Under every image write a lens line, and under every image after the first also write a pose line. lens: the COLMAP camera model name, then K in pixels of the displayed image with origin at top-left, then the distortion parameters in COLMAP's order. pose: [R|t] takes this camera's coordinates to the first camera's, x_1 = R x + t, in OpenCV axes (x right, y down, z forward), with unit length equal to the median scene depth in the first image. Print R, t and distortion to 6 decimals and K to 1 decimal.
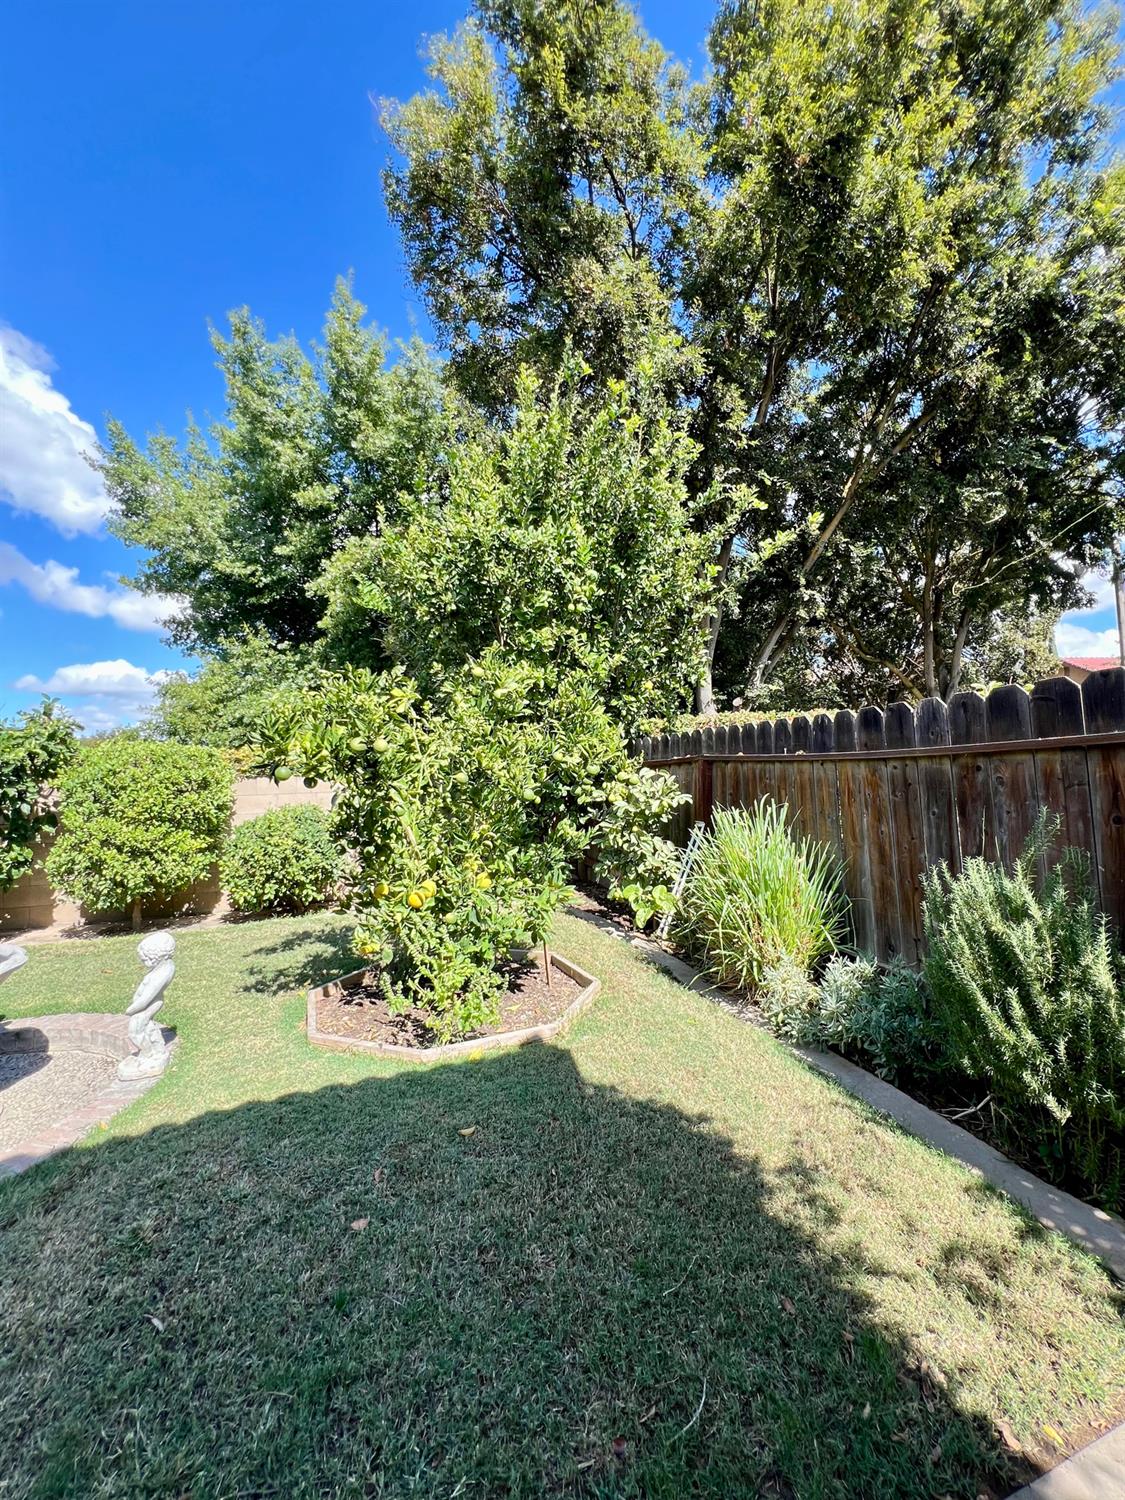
lens RADIAL K [[605.9, 0, 562.2], [0, 605.9, 747.3], [0, 0, 1]] dist [0.000303, -0.000269]
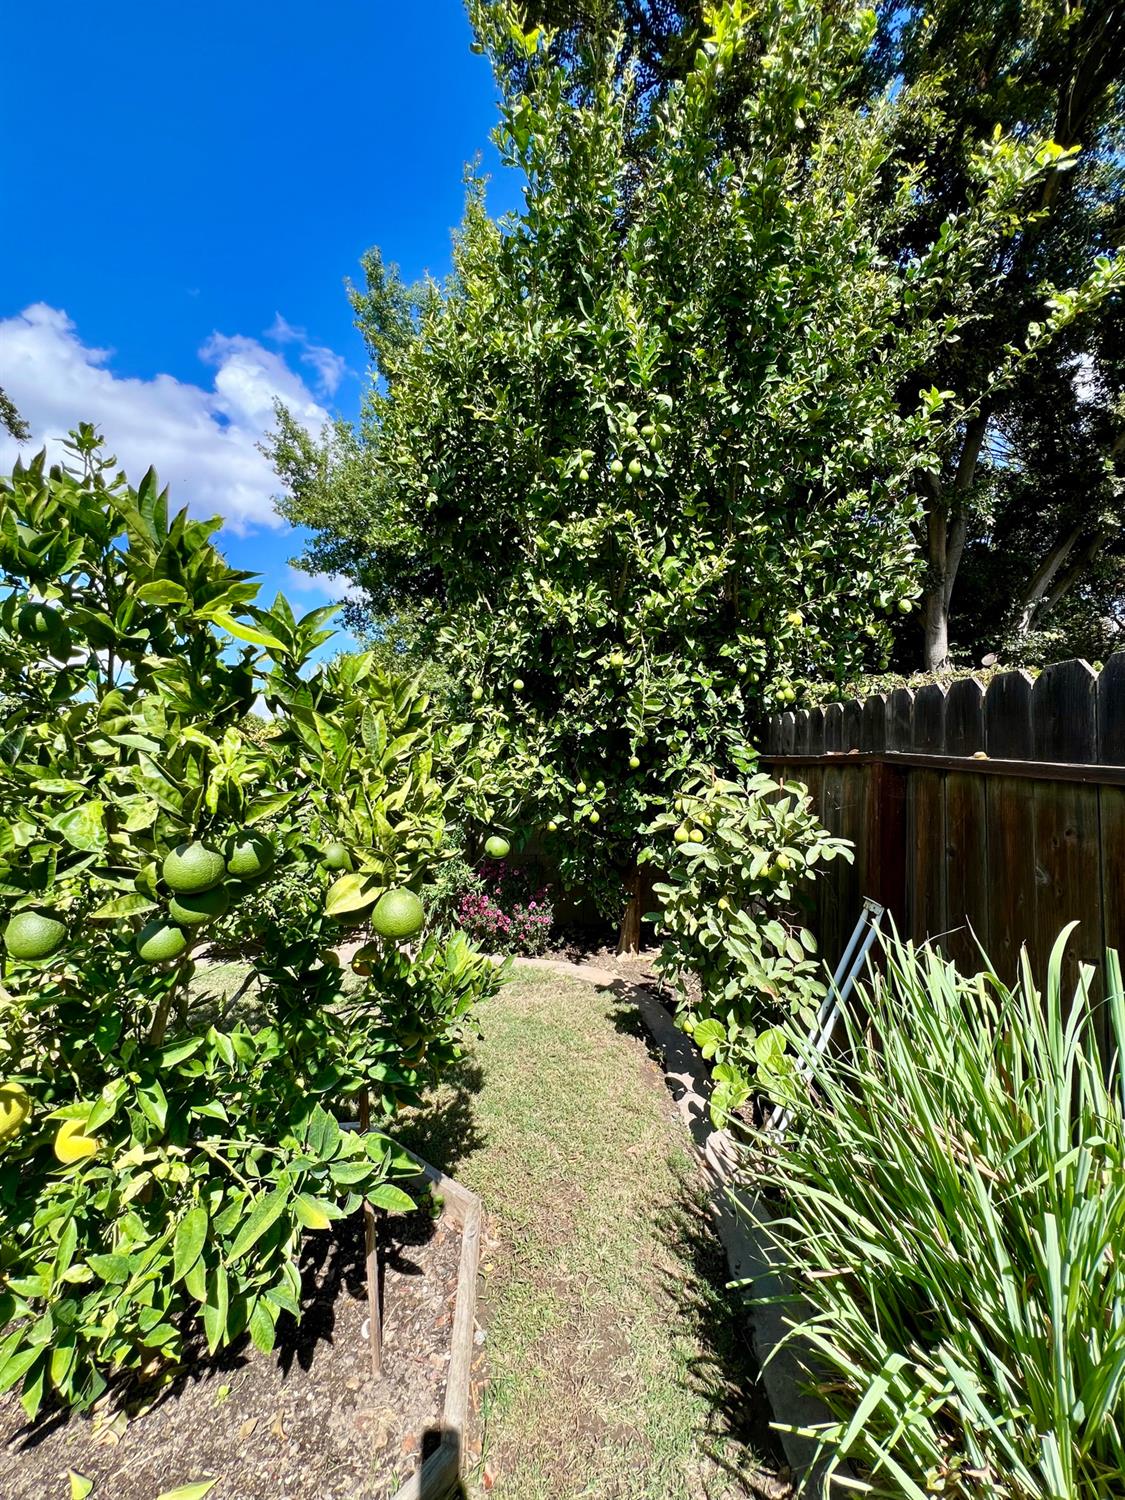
lens RADIAL K [[605.9, 0, 563.0], [0, 605.9, 751.6], [0, 0, 1]] dist [0.000303, -0.000269]
pose [[0.945257, 0.012996, -0.326069, 0.141178], [0.002511, 0.998887, 0.047093, -0.008418], [0.326318, -0.045333, 0.944172, 0.460719]]
